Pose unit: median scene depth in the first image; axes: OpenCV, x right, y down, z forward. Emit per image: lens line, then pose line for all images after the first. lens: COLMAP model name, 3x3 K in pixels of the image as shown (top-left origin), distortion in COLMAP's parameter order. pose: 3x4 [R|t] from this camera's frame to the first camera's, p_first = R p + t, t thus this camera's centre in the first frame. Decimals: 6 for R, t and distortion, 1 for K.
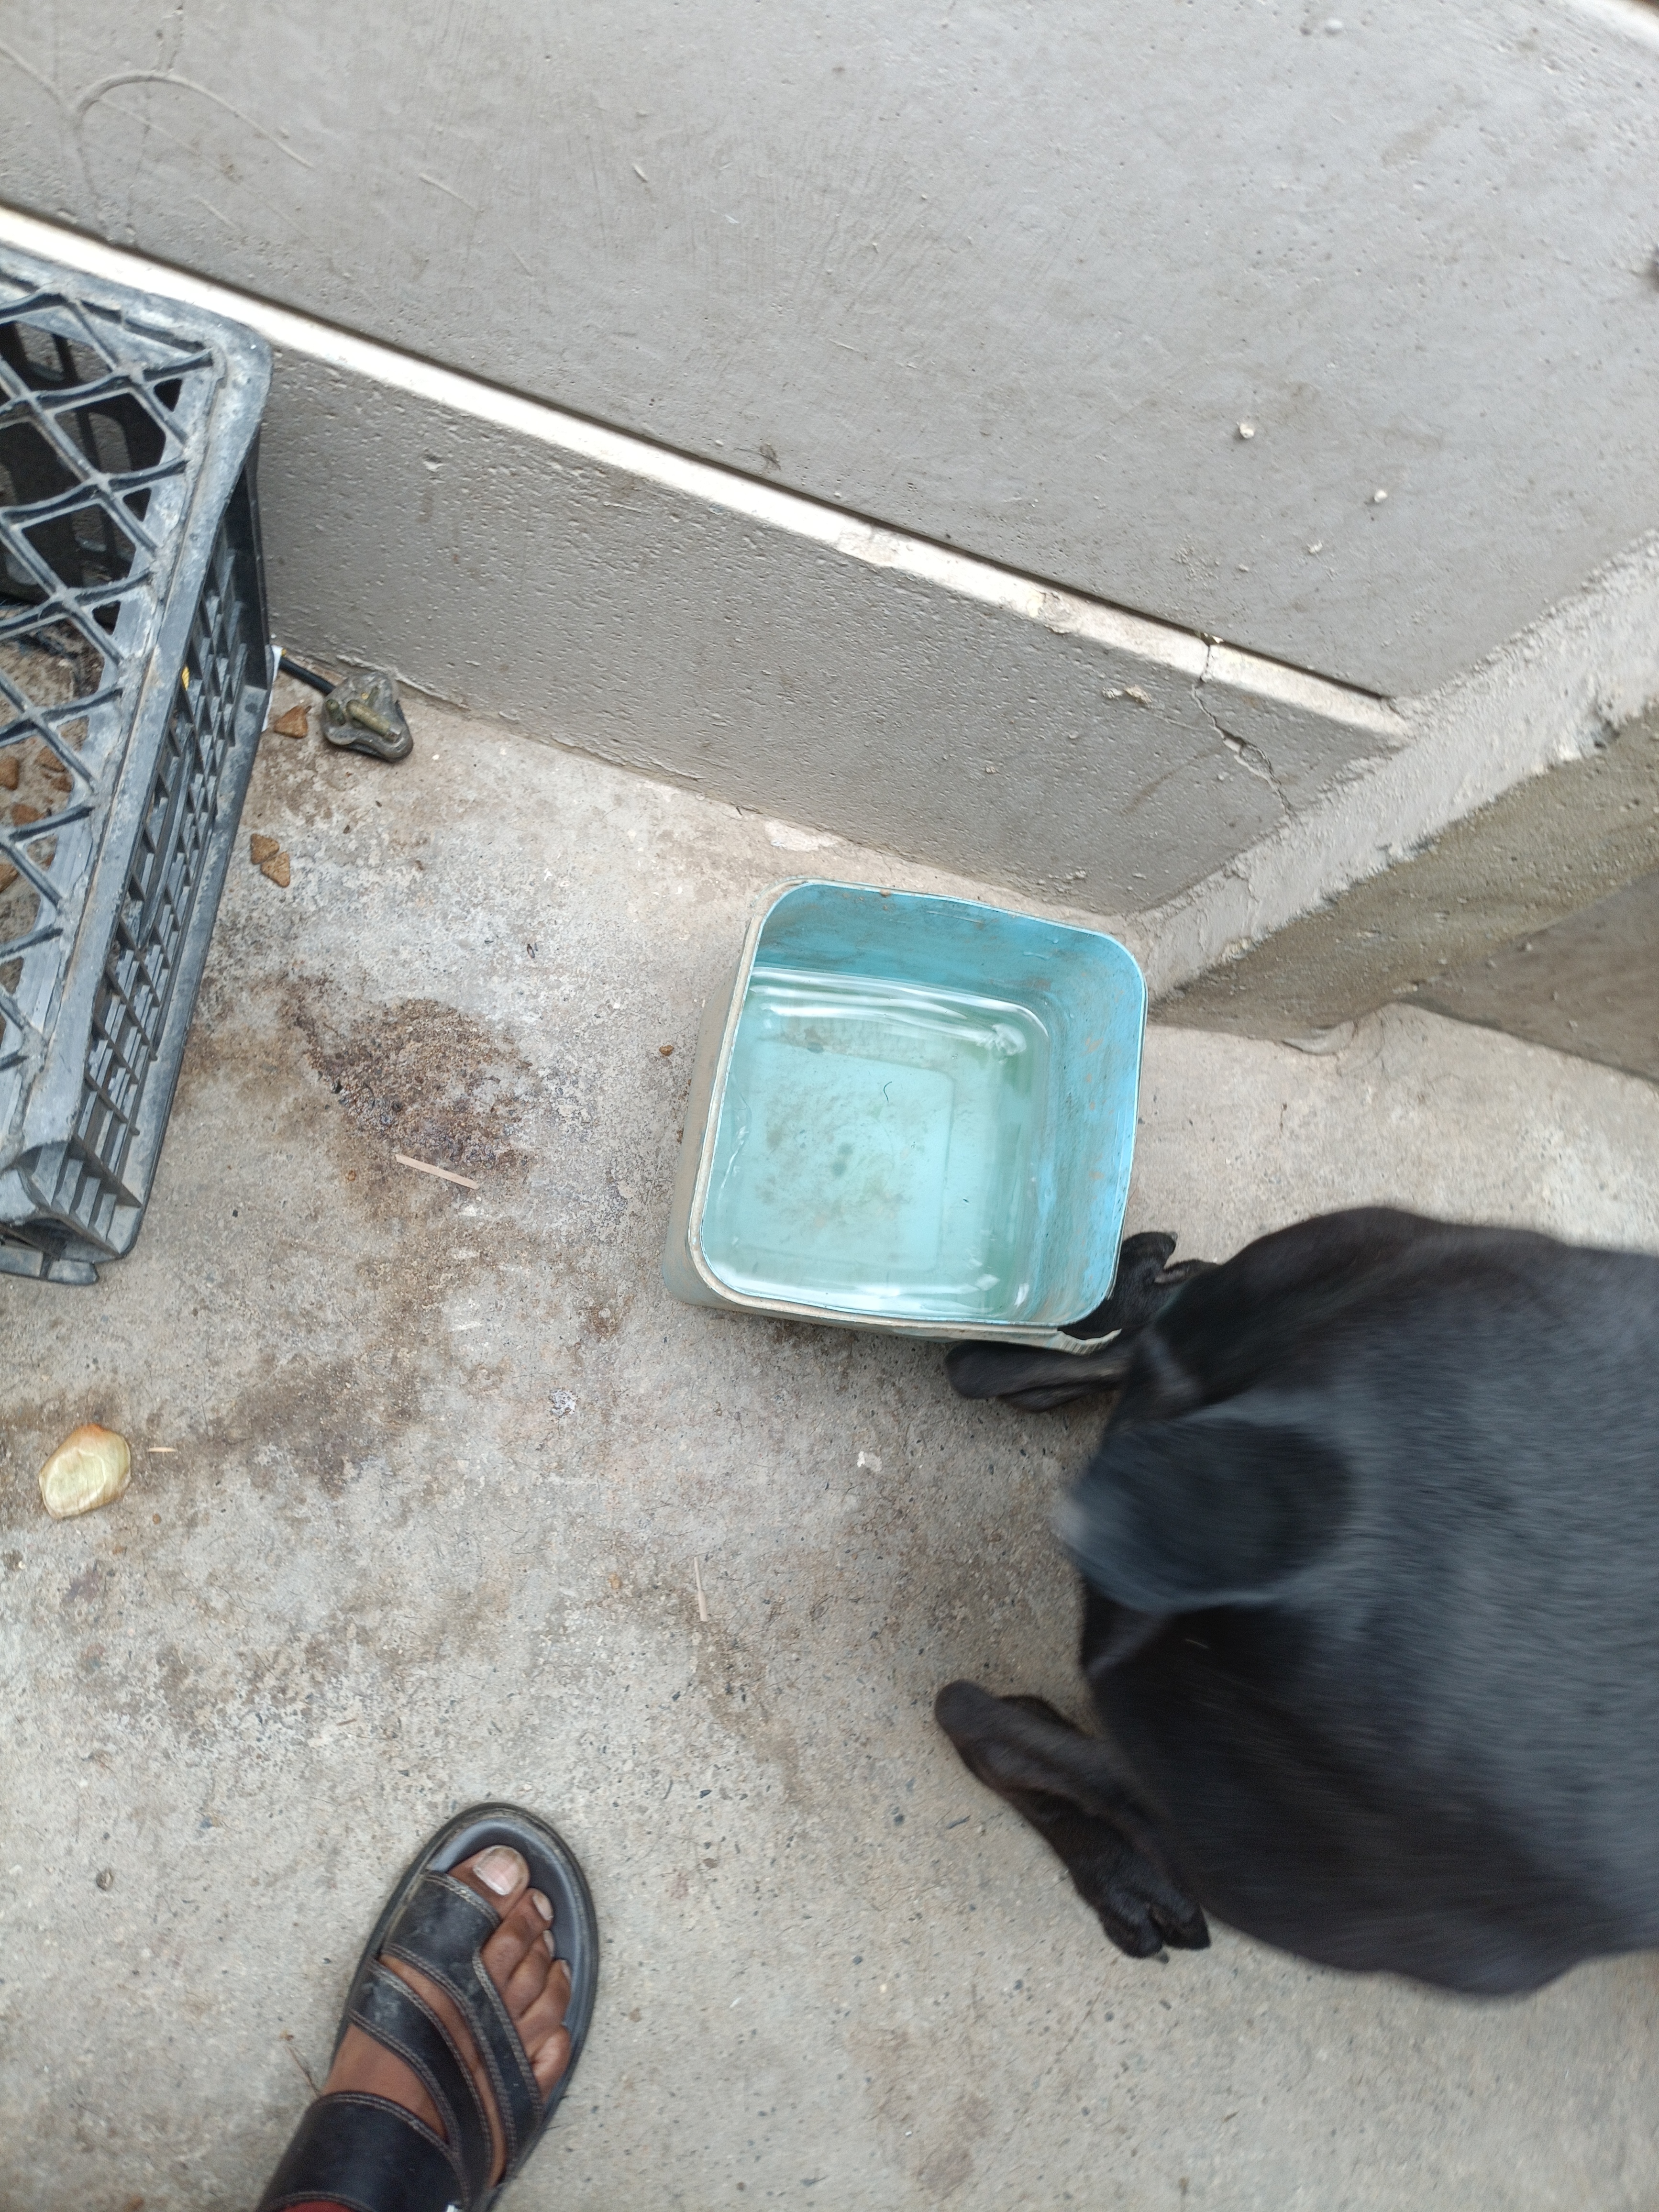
lens RADIAL K [[1722.4, 0, 829.5], [0, 1722.4, 1106.0], [0, 0, 1]] dist [0.047717, 0.003309]
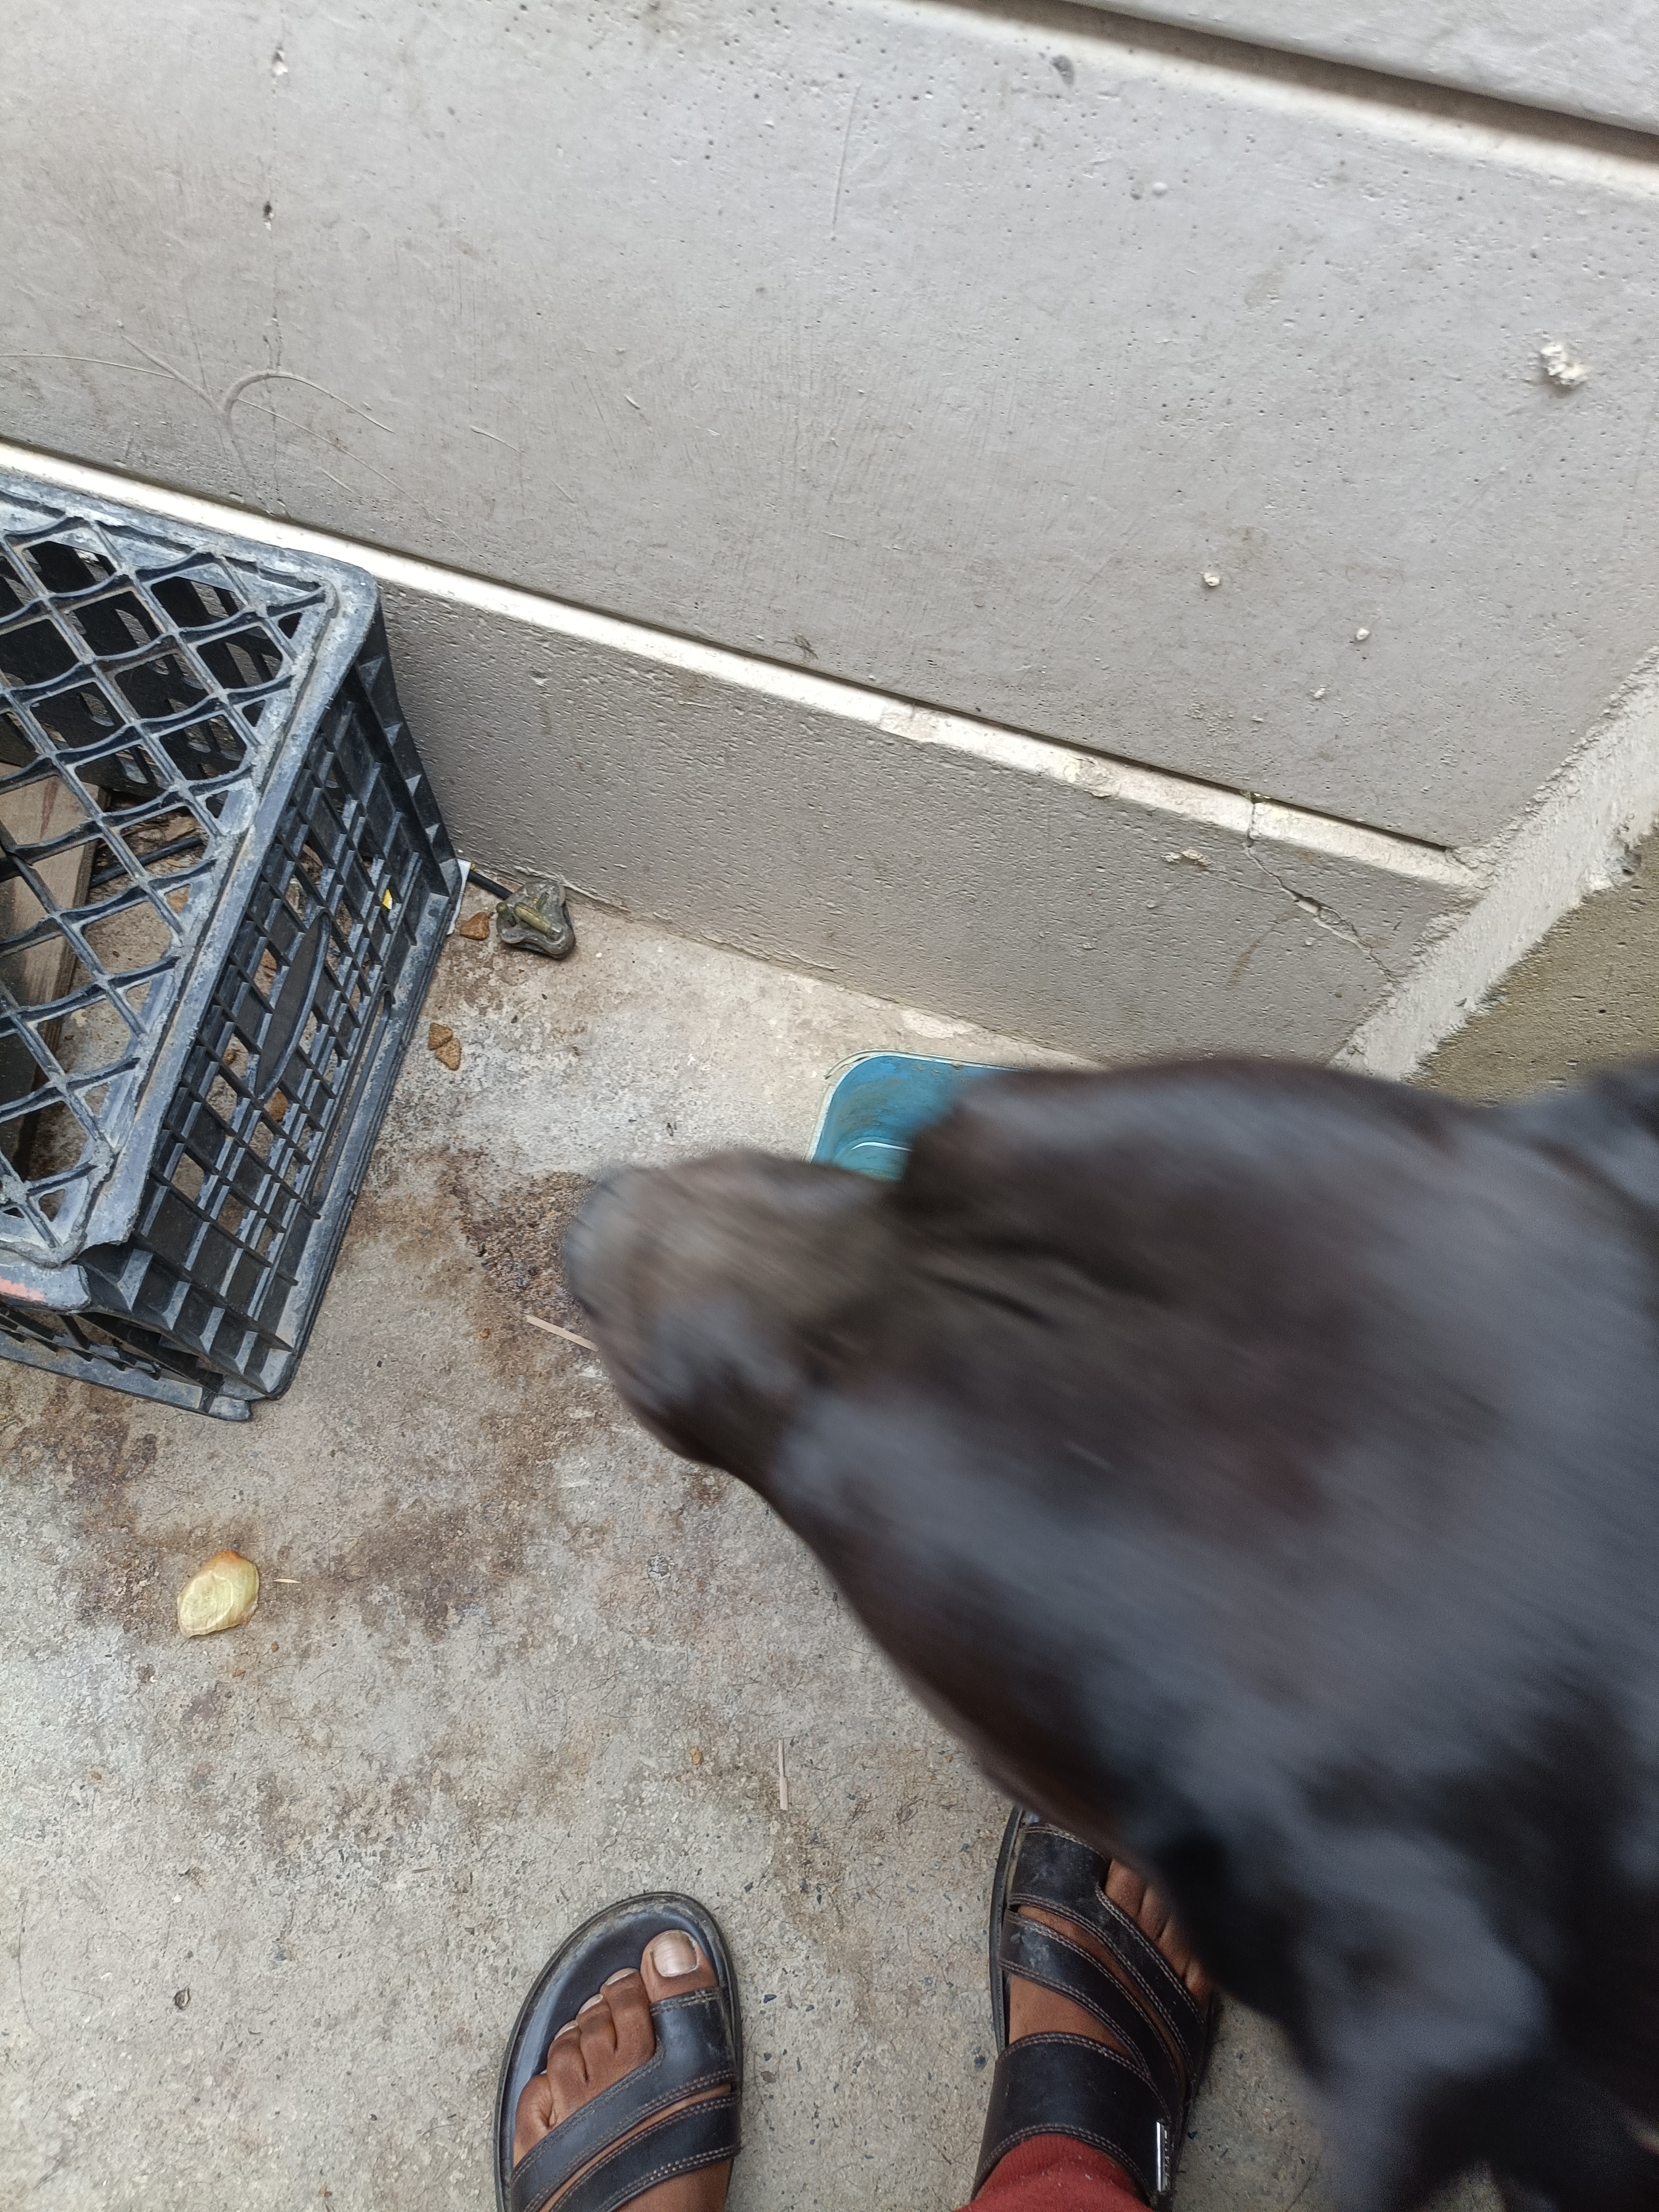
lens RADIAL K [[1722.4, 0, 829.5], [0, 1722.4, 1106.0], [0, 0, 1]] dist [0.047717, 0.003309]
pose [[0.967941, -0.001363, -0.251173, 0.211435], [-0.040135, 0.986297, -0.160022, 0.068702], [0.247949, 0.164973, 0.954623, 0.015273]]
